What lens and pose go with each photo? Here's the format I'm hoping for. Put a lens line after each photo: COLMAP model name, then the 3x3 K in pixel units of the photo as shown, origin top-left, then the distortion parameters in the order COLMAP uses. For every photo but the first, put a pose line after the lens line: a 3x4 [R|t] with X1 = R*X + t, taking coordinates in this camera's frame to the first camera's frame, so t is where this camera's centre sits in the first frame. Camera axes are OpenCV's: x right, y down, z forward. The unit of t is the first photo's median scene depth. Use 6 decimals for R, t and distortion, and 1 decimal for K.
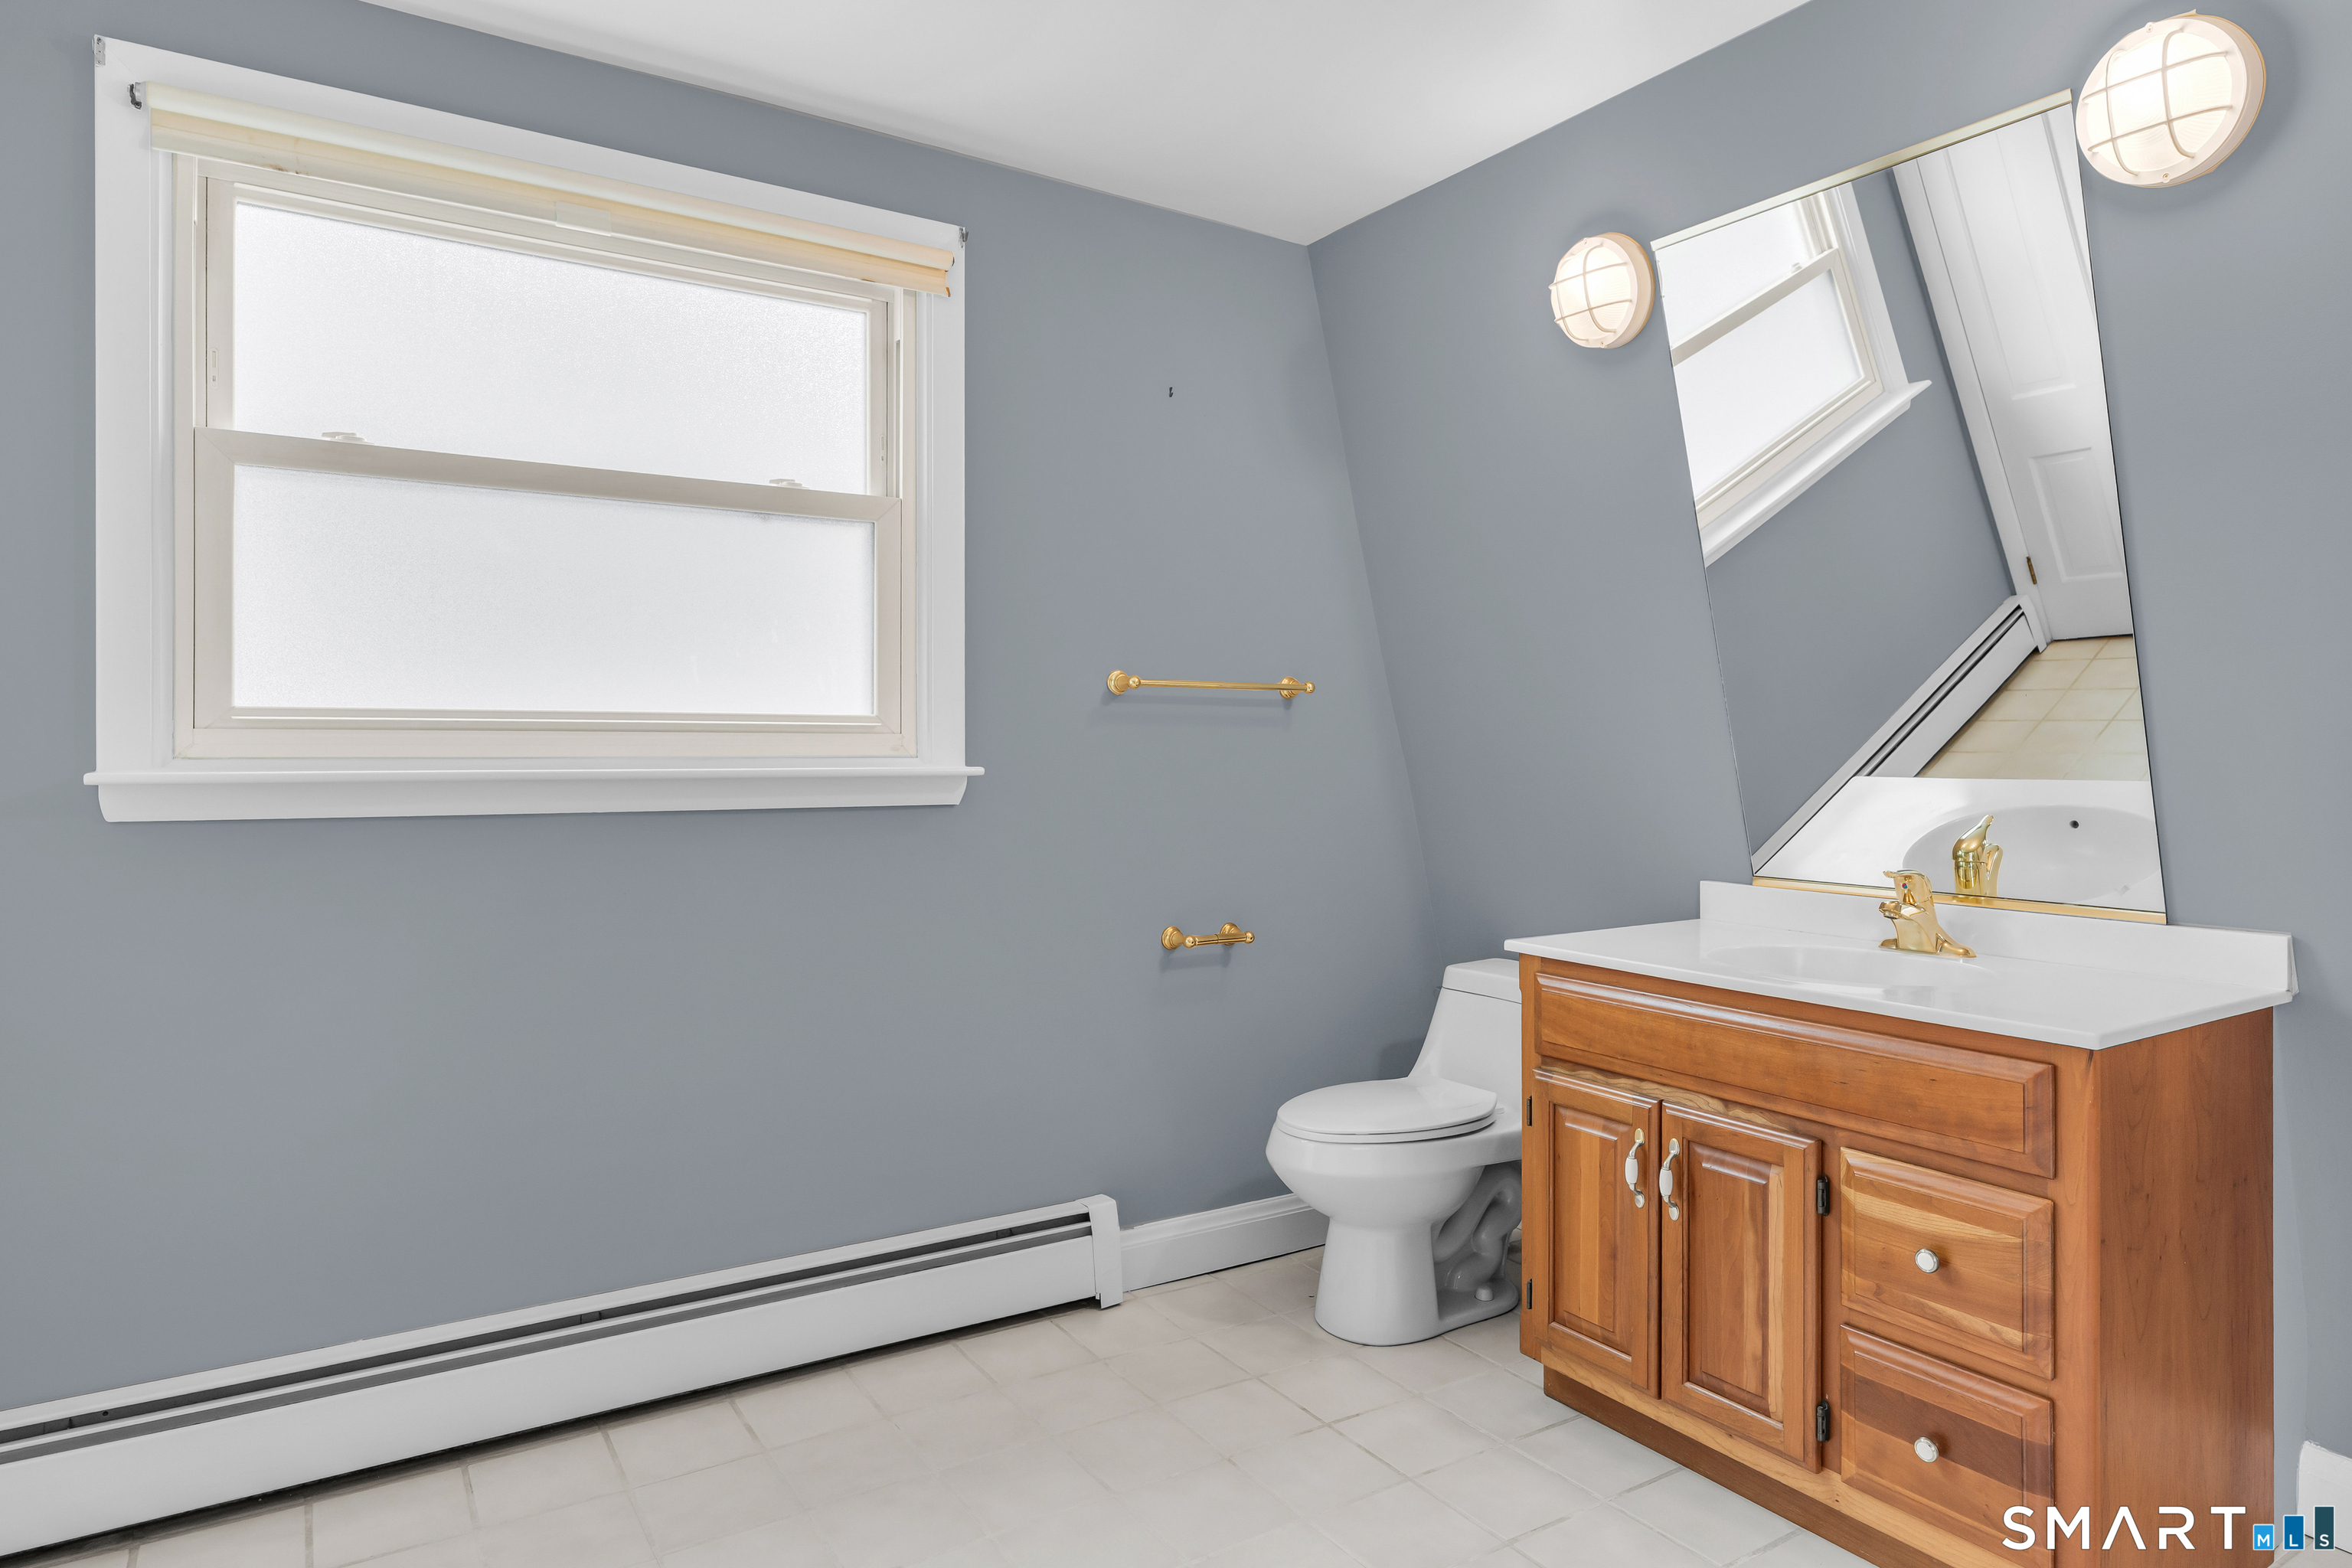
lens RADIAL K [[1410.3, 0, 1197.5], [0, 1410.3, 744.6], [0, 0, 1]] dist [0.000899, -0.000887]
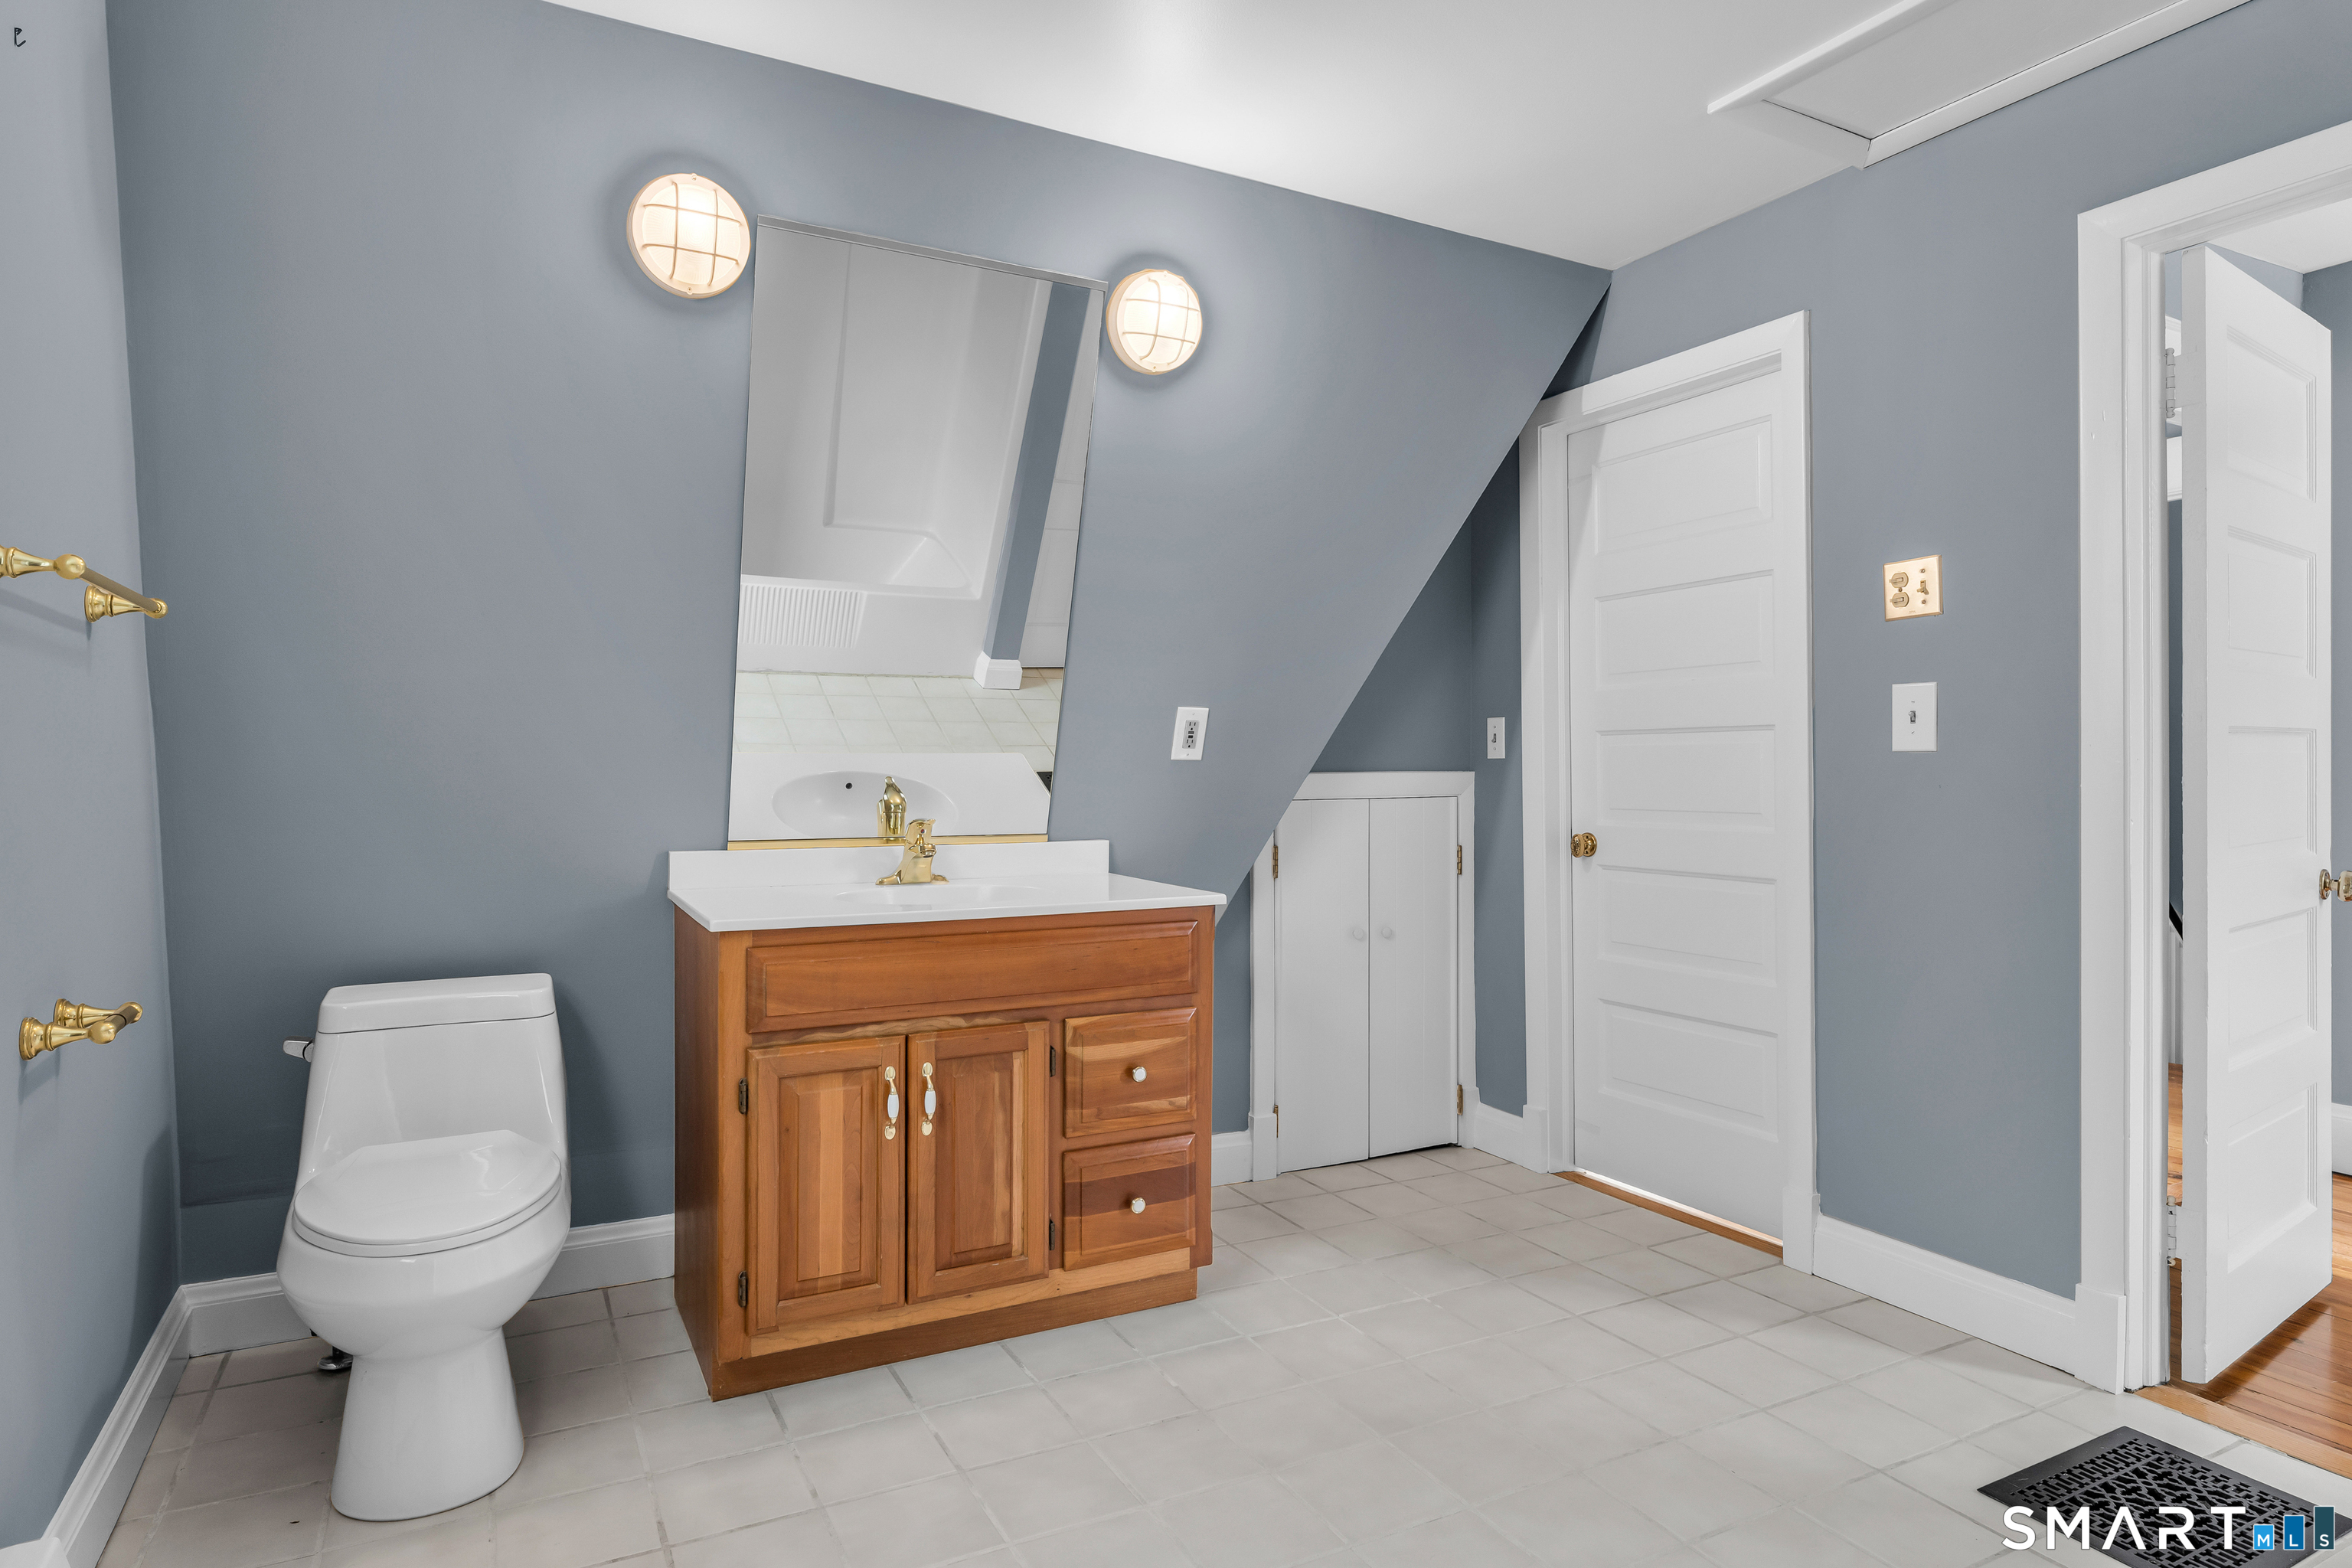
lens RADIAL K [[1305.7, 0, 1176.4], [0, 1305.7, 762.1], [0, 0, 1]] dist [0.000476, 0.000046]
pose [[0.081001, -0.000178, 0.996714, -0.711280], [-0.005840, 0.999983, 0.000653, 0.039974], [-0.996697, -0.005873, 0.080998, 0.750331]]
